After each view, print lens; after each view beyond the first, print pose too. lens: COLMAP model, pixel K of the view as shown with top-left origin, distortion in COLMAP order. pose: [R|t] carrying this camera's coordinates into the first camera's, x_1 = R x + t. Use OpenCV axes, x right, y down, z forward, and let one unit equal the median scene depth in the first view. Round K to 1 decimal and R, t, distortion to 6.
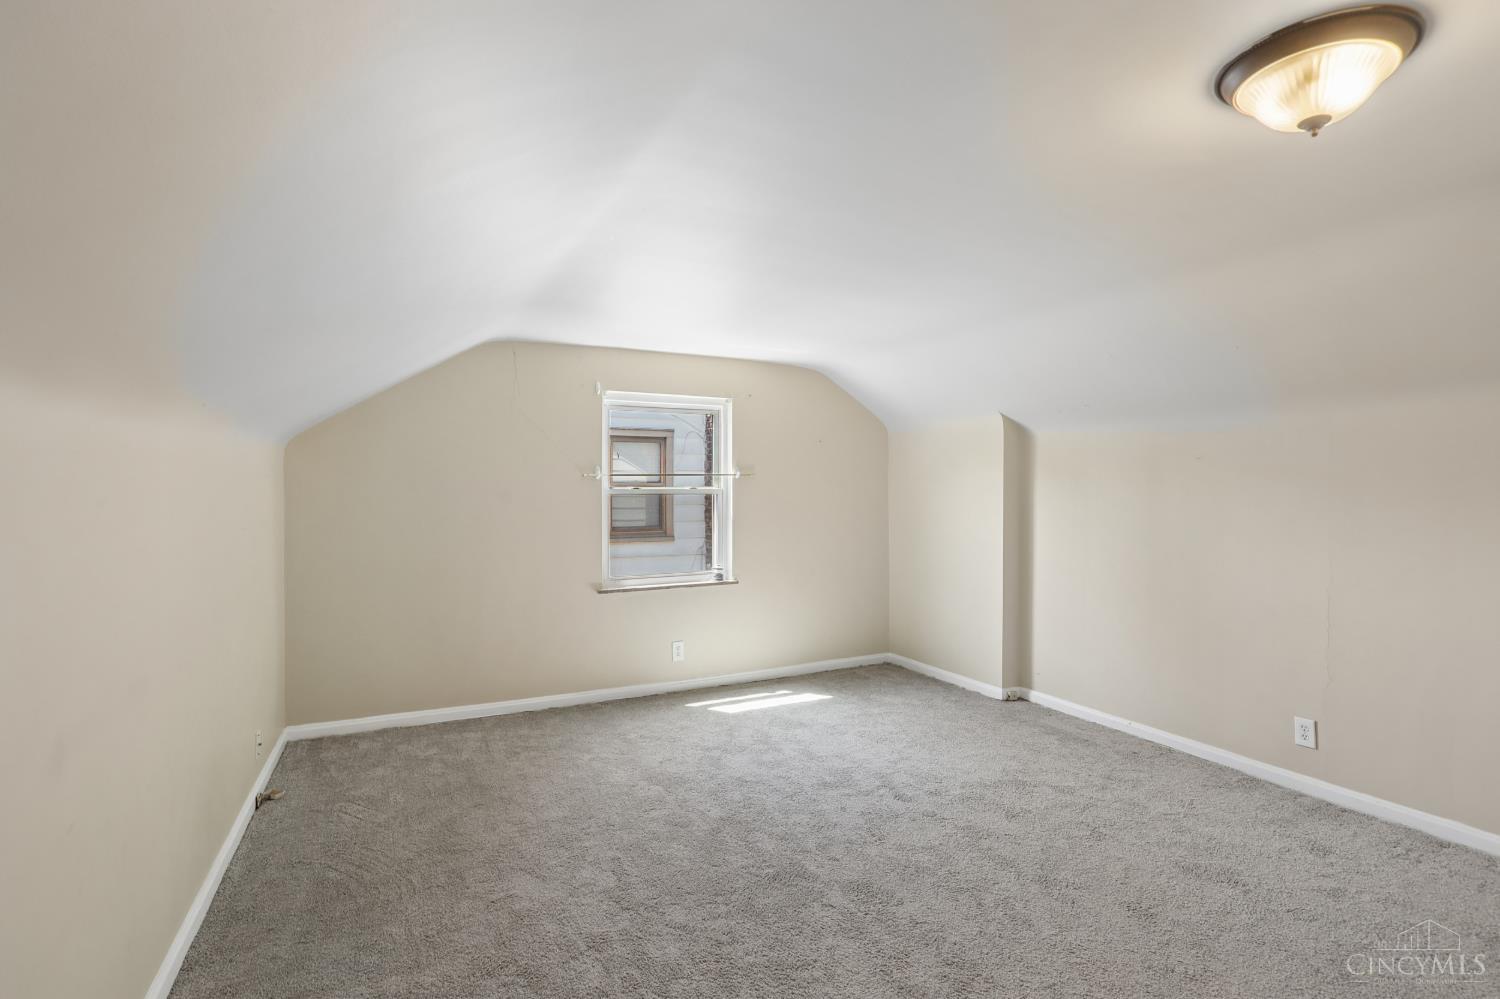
lens RADIAL K [[701.2, 0, 747.9], [0, 701.2, 488.1], [0, 0, 1]] dist [-0.030107, 0.003652]
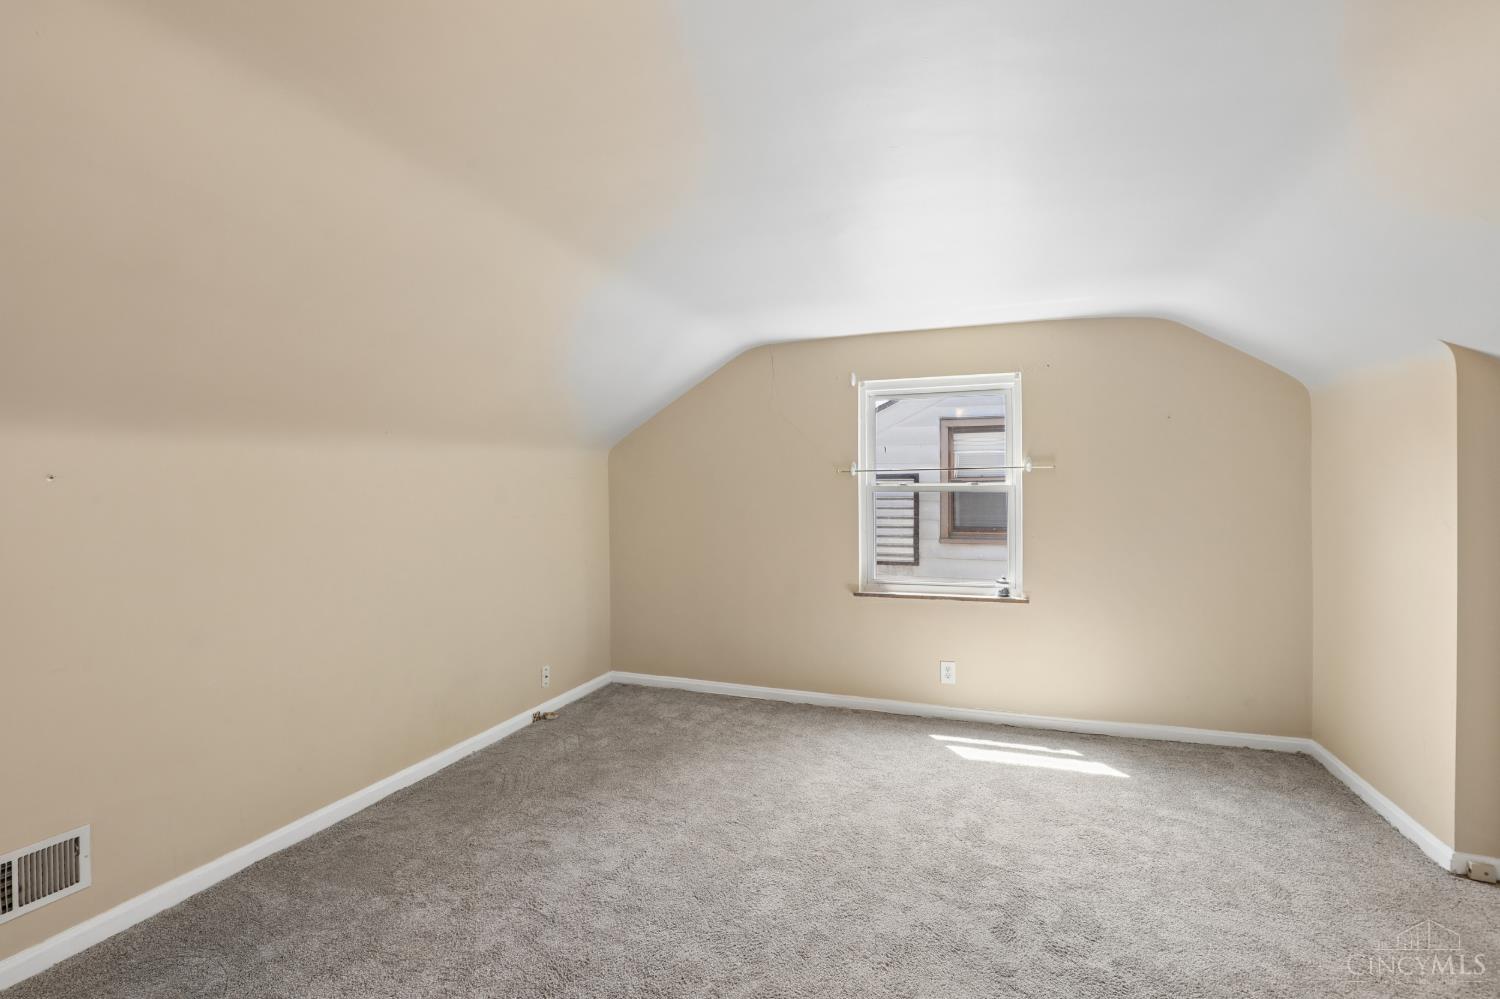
lens RADIAL K [[701.2, 0, 747.9], [0, 701.2, 488.1], [0, 0, 1]] dist [-0.030107, 0.003652]
pose [[0.684473, 0.000025, -0.729039, 0.394018], [0.004988, 0.999976, 0.004718, -0.000371], [0.729021, -0.006866, 0.684456, 0.252250]]
